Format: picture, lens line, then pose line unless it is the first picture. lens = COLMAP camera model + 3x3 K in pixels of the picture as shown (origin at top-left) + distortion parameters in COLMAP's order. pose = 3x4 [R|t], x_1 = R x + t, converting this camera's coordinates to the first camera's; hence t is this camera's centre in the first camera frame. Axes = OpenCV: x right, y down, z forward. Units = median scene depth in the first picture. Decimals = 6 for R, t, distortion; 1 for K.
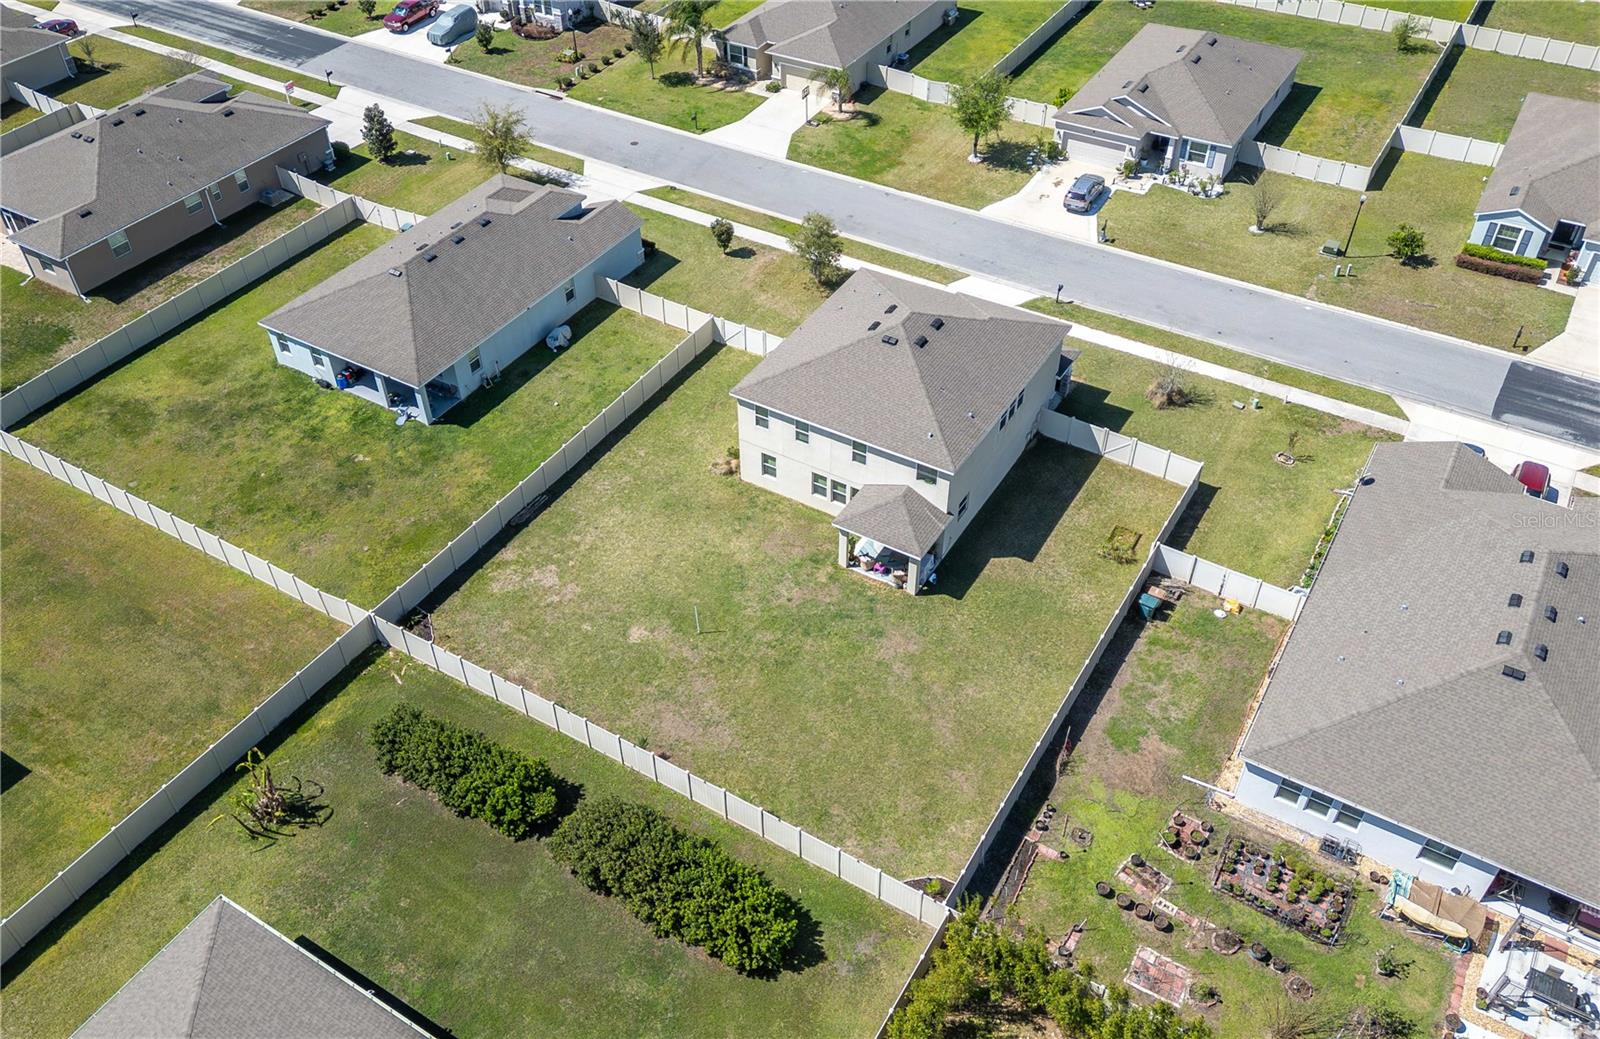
lens RADIAL K [[1299.0, 0, 761.5], [0, 1299.0, 502.8], [0, 0, 1]] dist [0.074712, -0.085137]
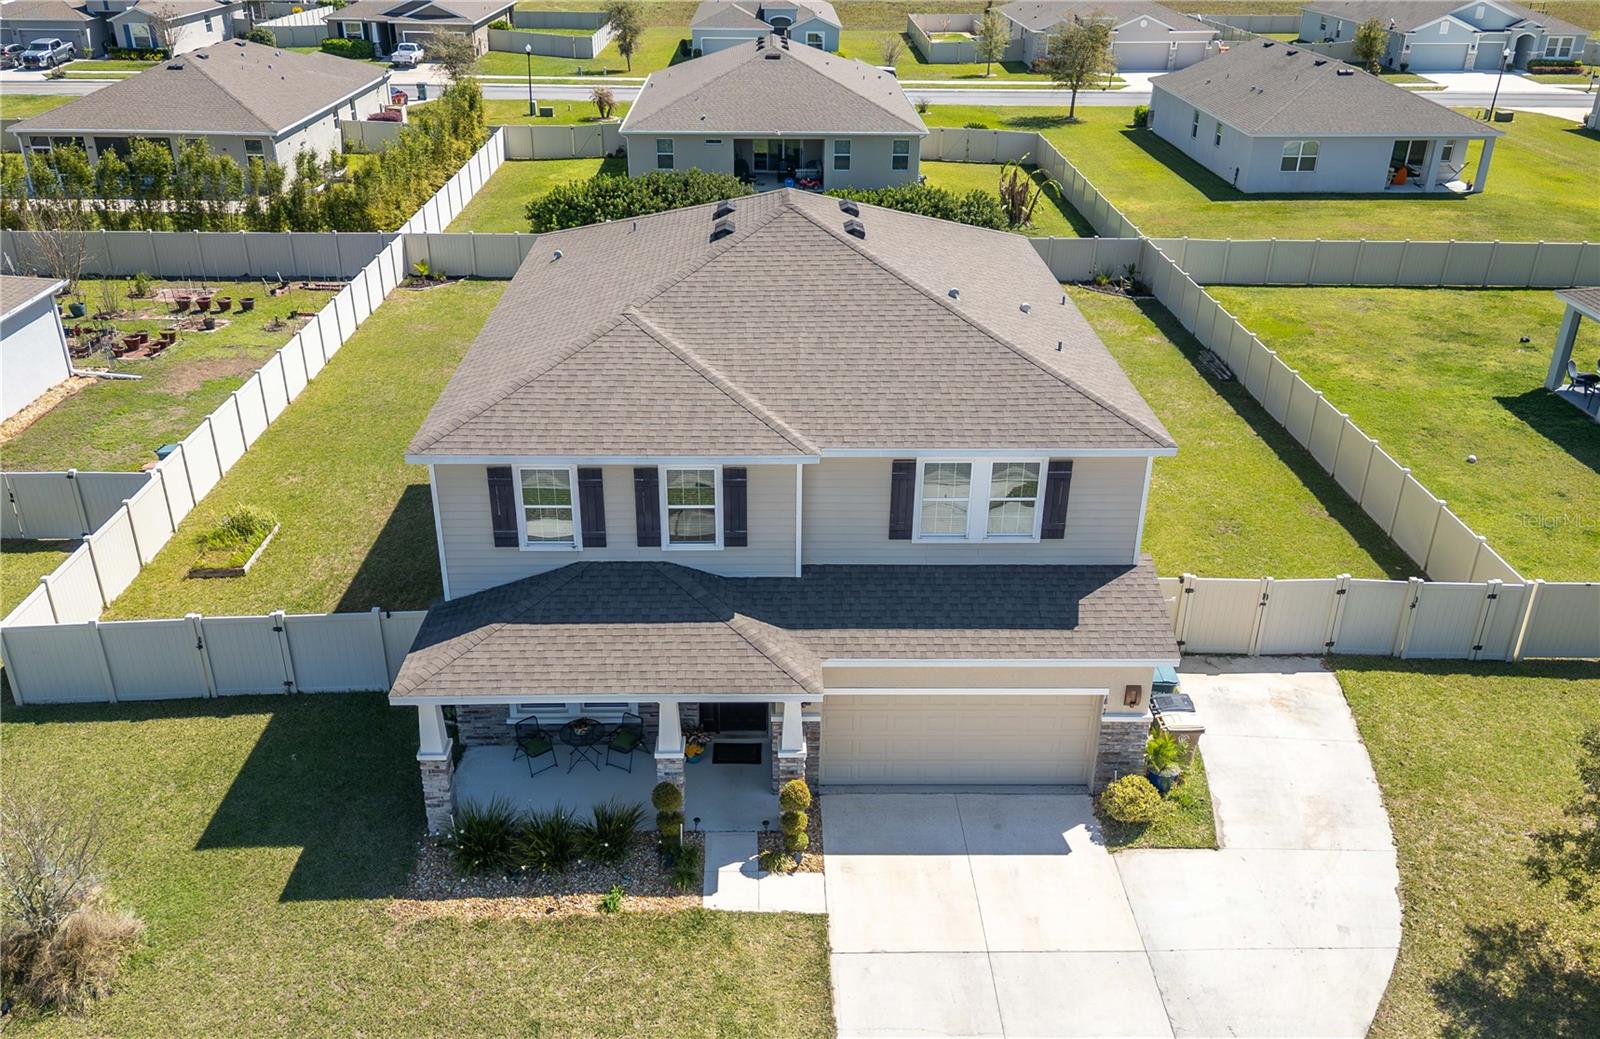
lens RADIAL K [[1299.0, 0, 787.9], [0, 1299.0, 496.8], [0, 0, 1]] dist [0.074712, -0.085137]
pose [[-0.838010, 0.249019, -0.485519, 0.294744], [-0.351101, 0.435046, 0.829134, -0.389335], [0.417694, 0.865289, -0.277142, 1.064021]]
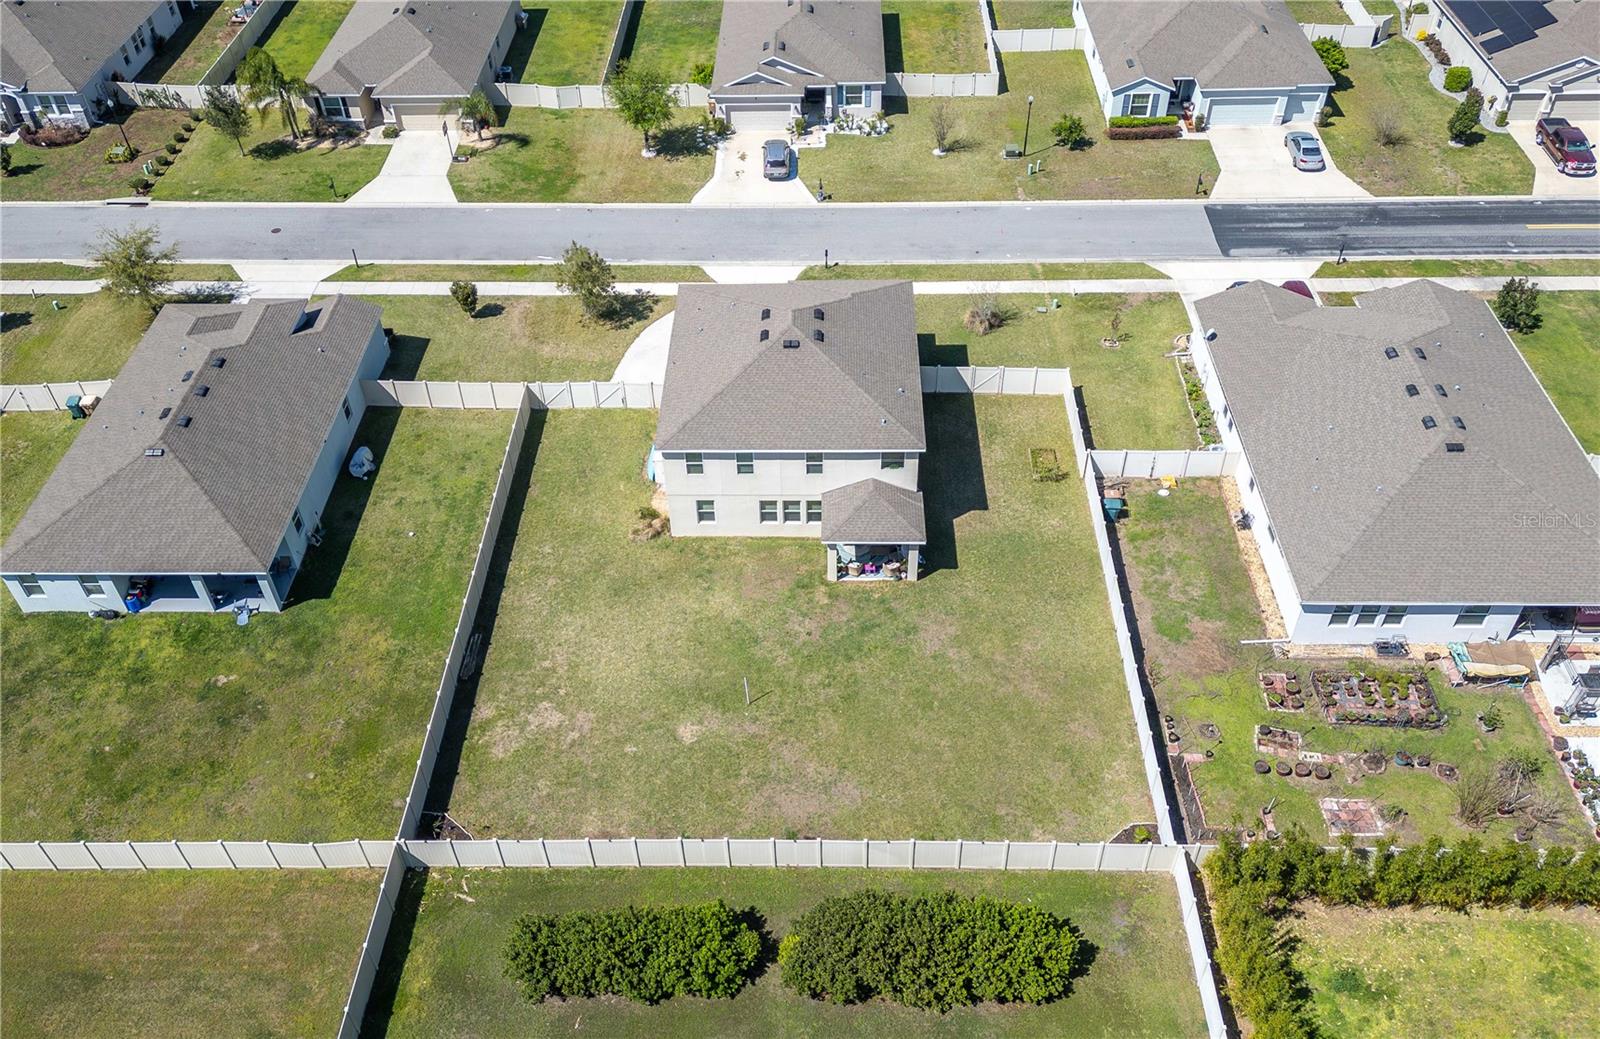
lens RADIAL K [[1299.0, 0, 784.0], [0, 1299.0, 519.2], [0, 0, 1]] dist [0.074712, -0.085137]
pose [[0.860430, -0.346234, 0.373875, -0.271457], [0.339915, 0.936600, 0.085080, -0.076722], [-0.379629, 0.053881, 0.923568, 0.111419]]
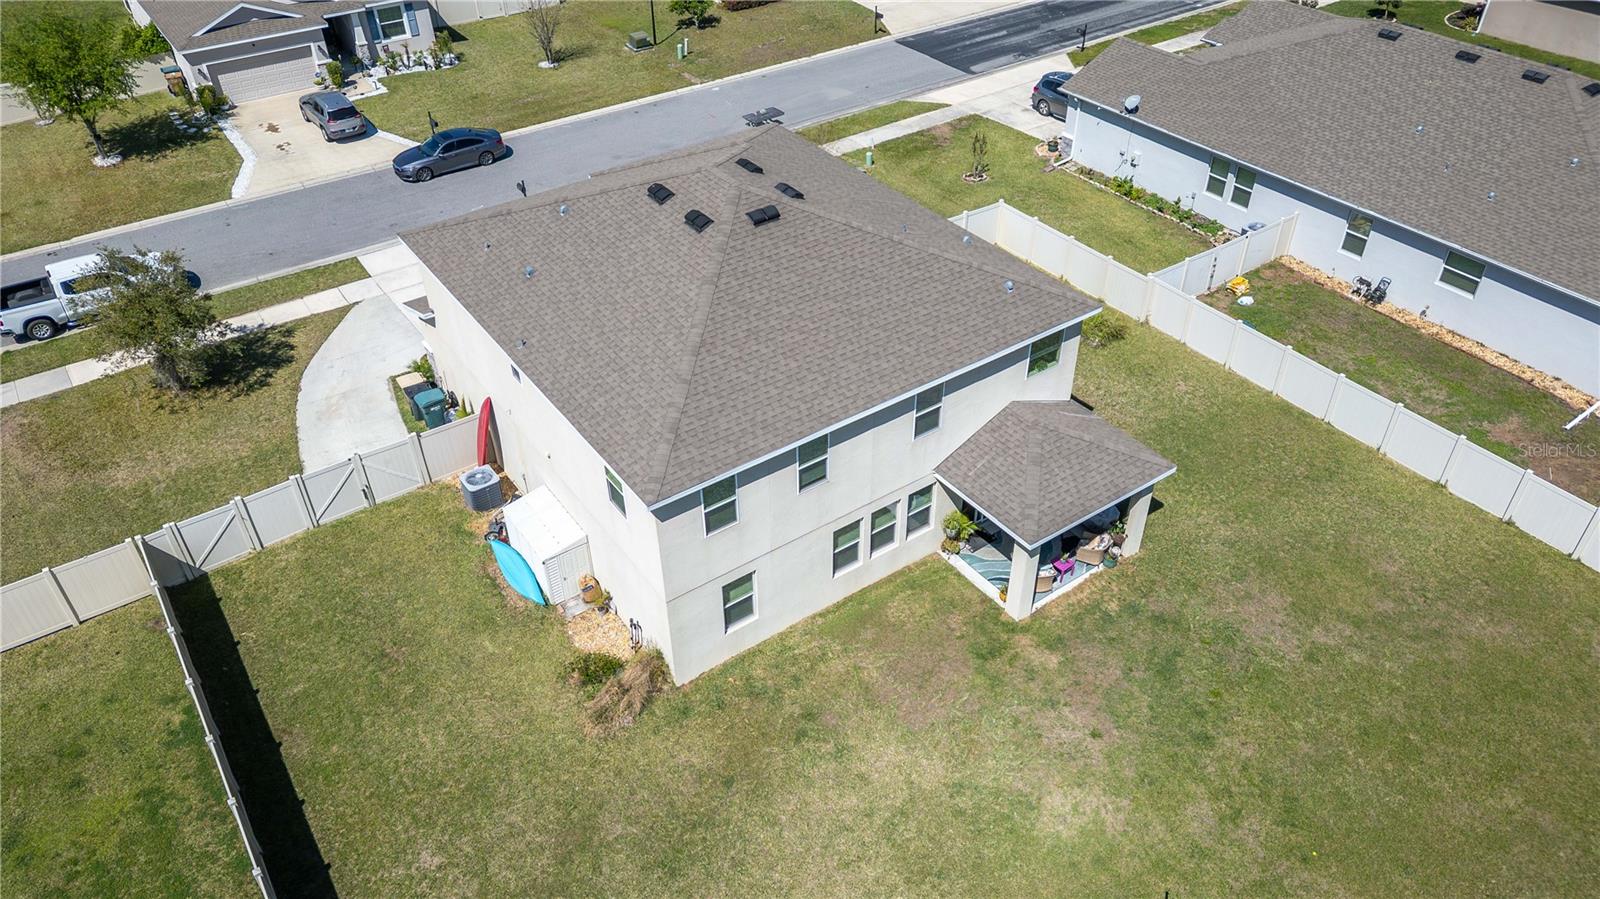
lens RADIAL K [[1123.2, 0, 795.6], [0, 1123.2, 438.1], [0, 0, 1]] dist [0.064290, -0.062672]
pose [[0.390178, -0.550648, 0.737935, -0.214423], [0.611592, 0.754104, 0.239339, -0.136106], [-0.688271, 0.357930, 0.631006, 0.672608]]
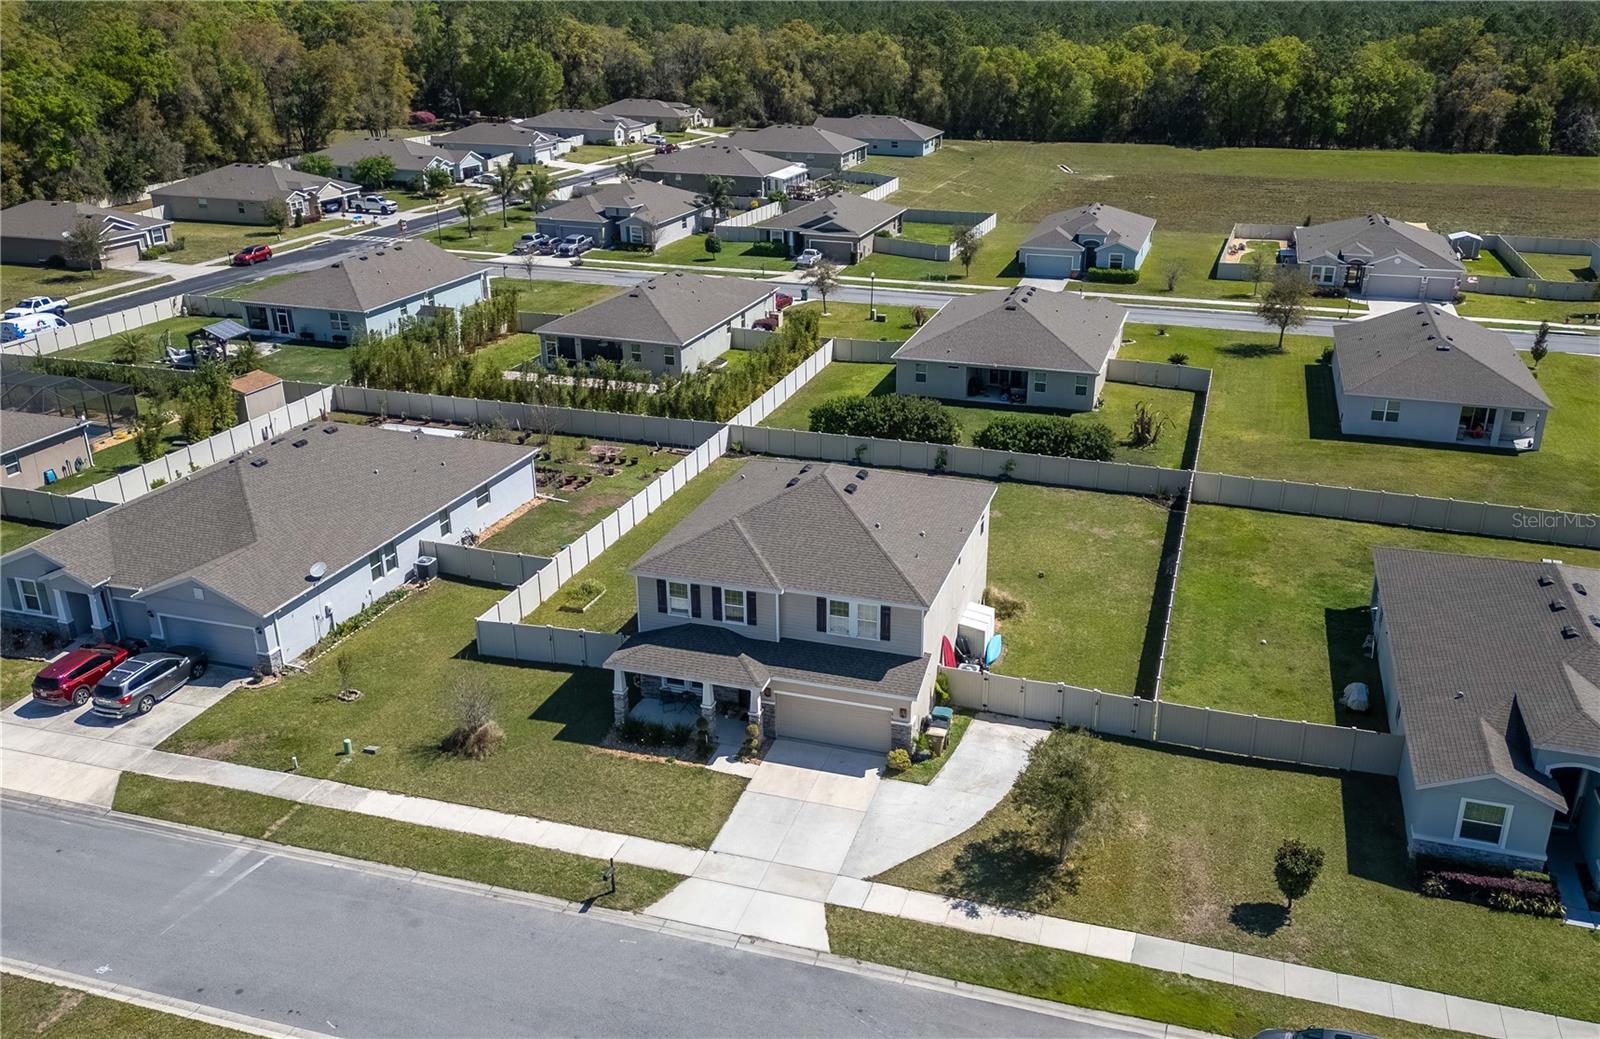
lens RADIAL K [[1299.0, 0, 853.2], [0, 1299.0, 477.8], [0, 0, 1]] dist [0.074712, -0.085137]
pose [[-0.963740, 0.109540, -0.243321, 0.271896], [-0.162303, 0.483158, 0.860358, -0.786372], [0.211806, 0.868654, -0.447860, 1.244179]]
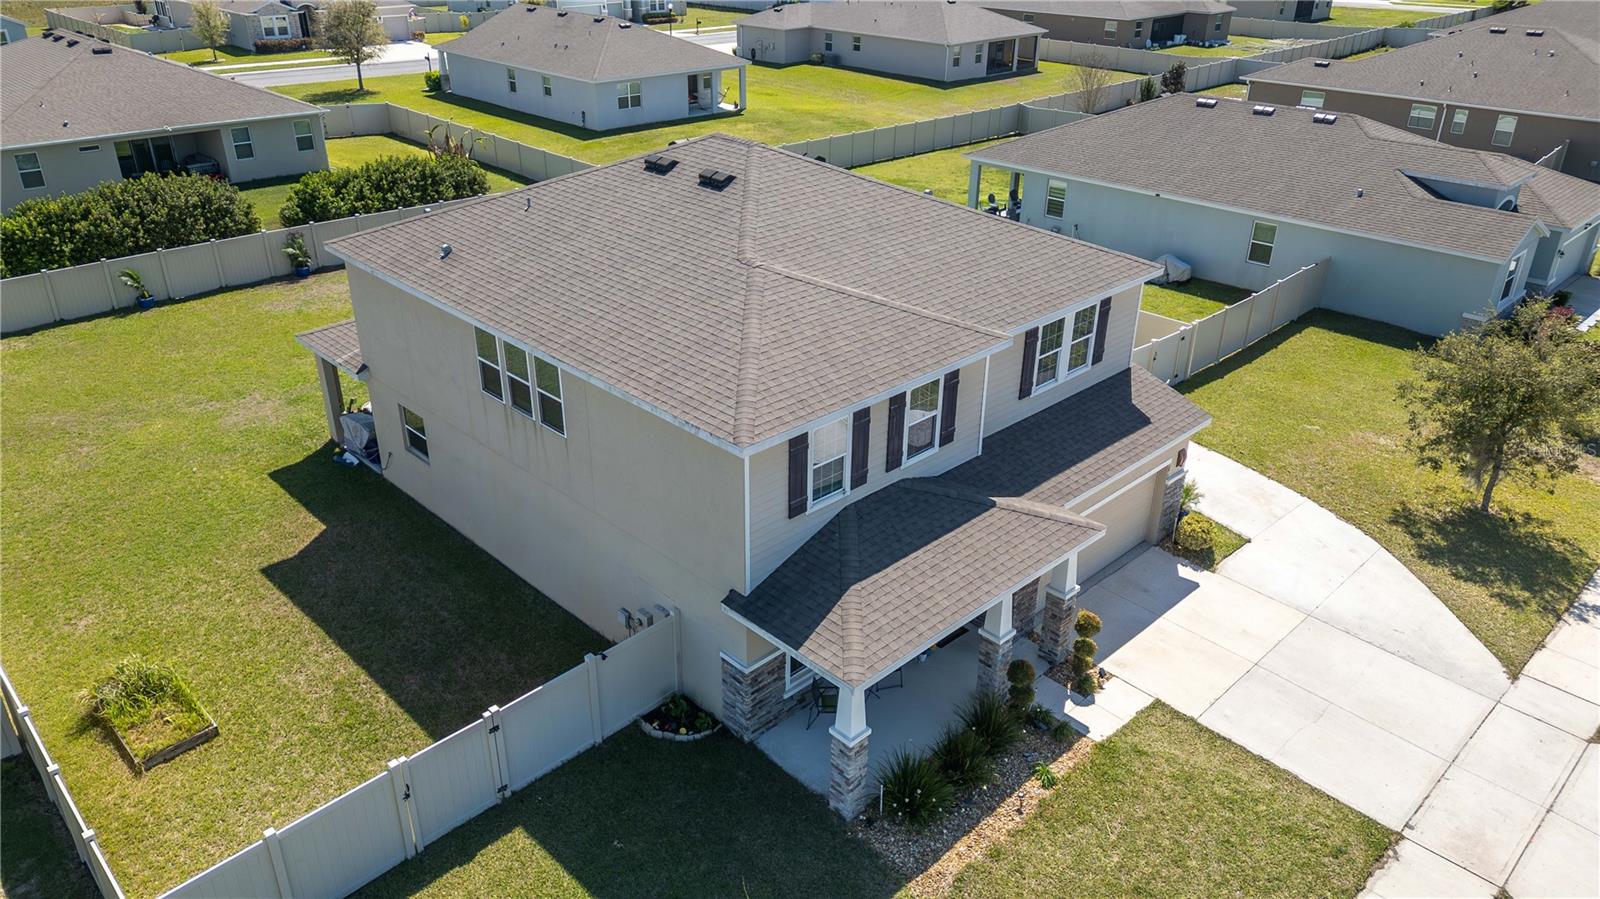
lens RADIAL K [[1123.2, 0, 798.6], [0, 1123.2, 434.3], [0, 0, 1]] dist [0.064290, -0.062672]
pose [[-0.234864, 0.442425, -0.865505, 0.414199], [-0.644350, 0.595802, 0.479410, -0.244069], [0.727772, 0.670284, 0.145144, 0.915855]]
